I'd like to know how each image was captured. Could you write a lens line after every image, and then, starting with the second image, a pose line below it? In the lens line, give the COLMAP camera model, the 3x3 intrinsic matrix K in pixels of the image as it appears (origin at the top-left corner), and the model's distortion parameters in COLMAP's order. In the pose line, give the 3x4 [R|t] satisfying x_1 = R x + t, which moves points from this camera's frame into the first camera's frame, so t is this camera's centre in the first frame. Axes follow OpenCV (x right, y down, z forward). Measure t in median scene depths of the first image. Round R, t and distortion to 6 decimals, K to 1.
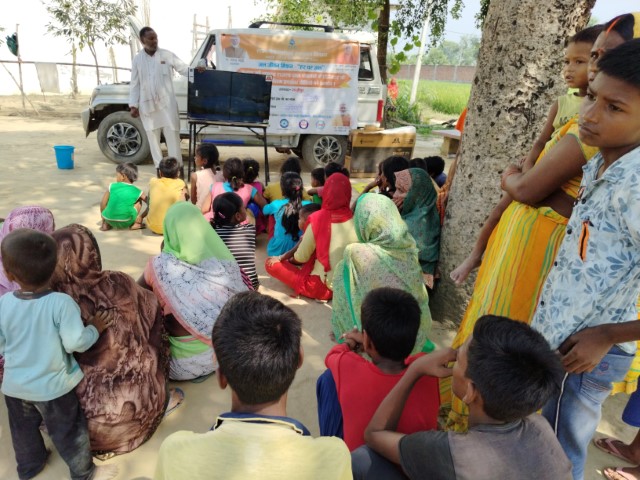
lens RADIAL K [[506.1, 0, 334.9], [0, 506.1, 240.5], [0, 0, 1]] dist [0.008851, -0.061103]
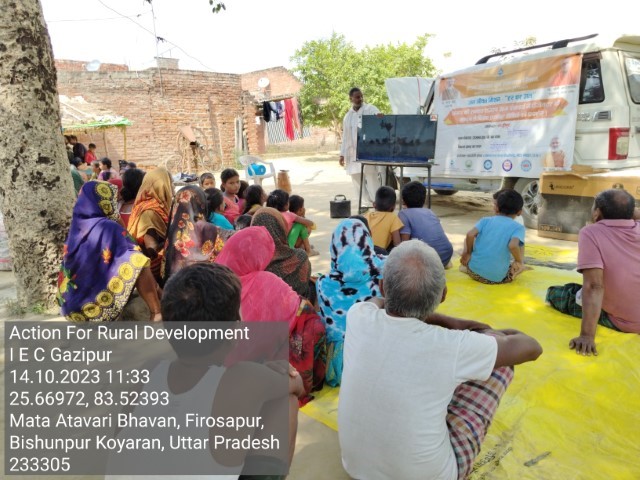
lens RADIAL K [[512.3, 0, 326.5], [0, 512.3, 232.5], [0, 0, 1]] dist [-0.013979, -0.017281]
pose [[0.292181, 0.093286, -0.951802, 0.846161], [-0.237556, 0.971119, 0.022255, -0.095239], [0.926389, 0.219604, 0.305903, 0.650558]]
